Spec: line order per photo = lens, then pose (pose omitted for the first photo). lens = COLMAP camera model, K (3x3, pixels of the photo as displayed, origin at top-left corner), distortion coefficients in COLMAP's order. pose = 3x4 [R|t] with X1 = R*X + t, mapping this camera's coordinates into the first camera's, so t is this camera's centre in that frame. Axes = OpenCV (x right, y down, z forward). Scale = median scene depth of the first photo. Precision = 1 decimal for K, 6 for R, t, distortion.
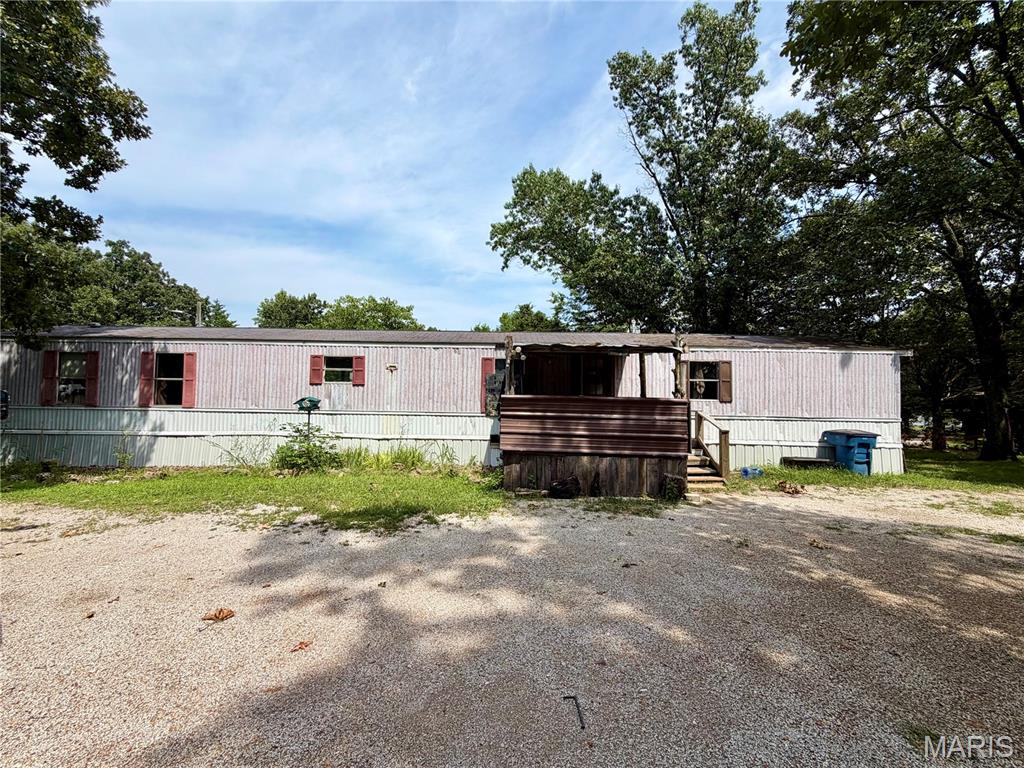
lens RADIAL K [[410.5, 0, 513.0], [0, 410.5, 384.4], [0, 0, 1]] dist [-0.001211, 0.000062]
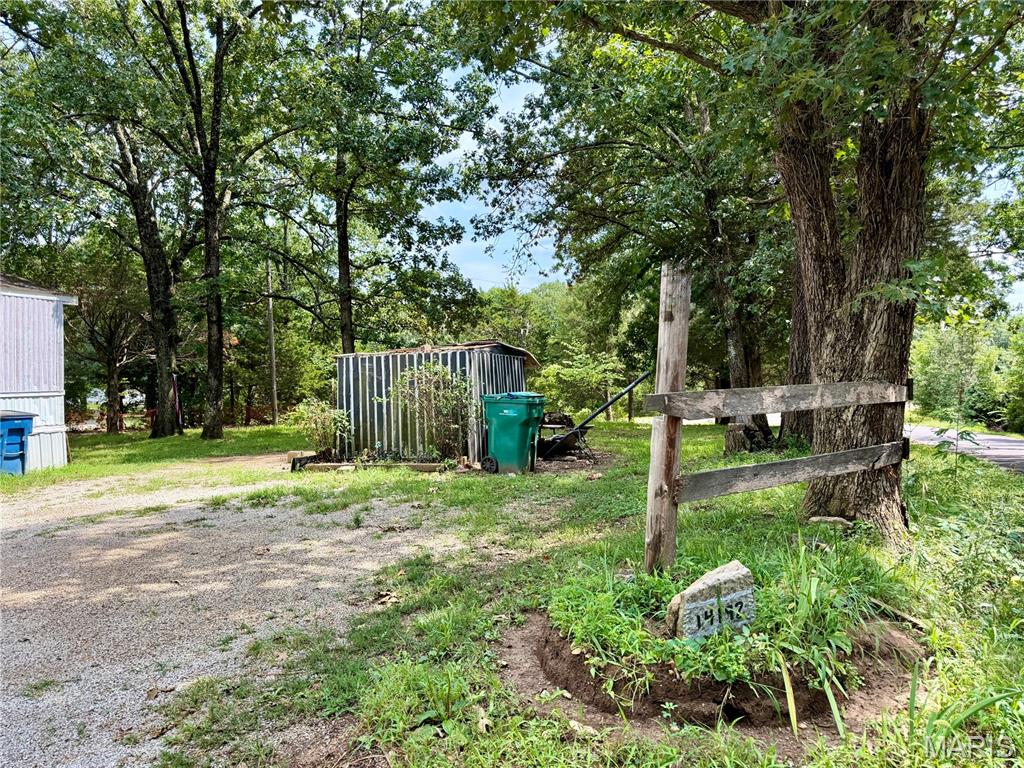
lens RADIAL K [[719.2, 0, 512.6], [0, 719.2, 386.8], [0, 0, 1]] dist [-0.011164, -0.005200]
pose [[0.264571, -0.037420, 0.963640, -0.054820], [-0.023608, 0.998696, 0.045263, 0.000226], [-0.964077, -0.034725, 0.263343, -0.084708]]
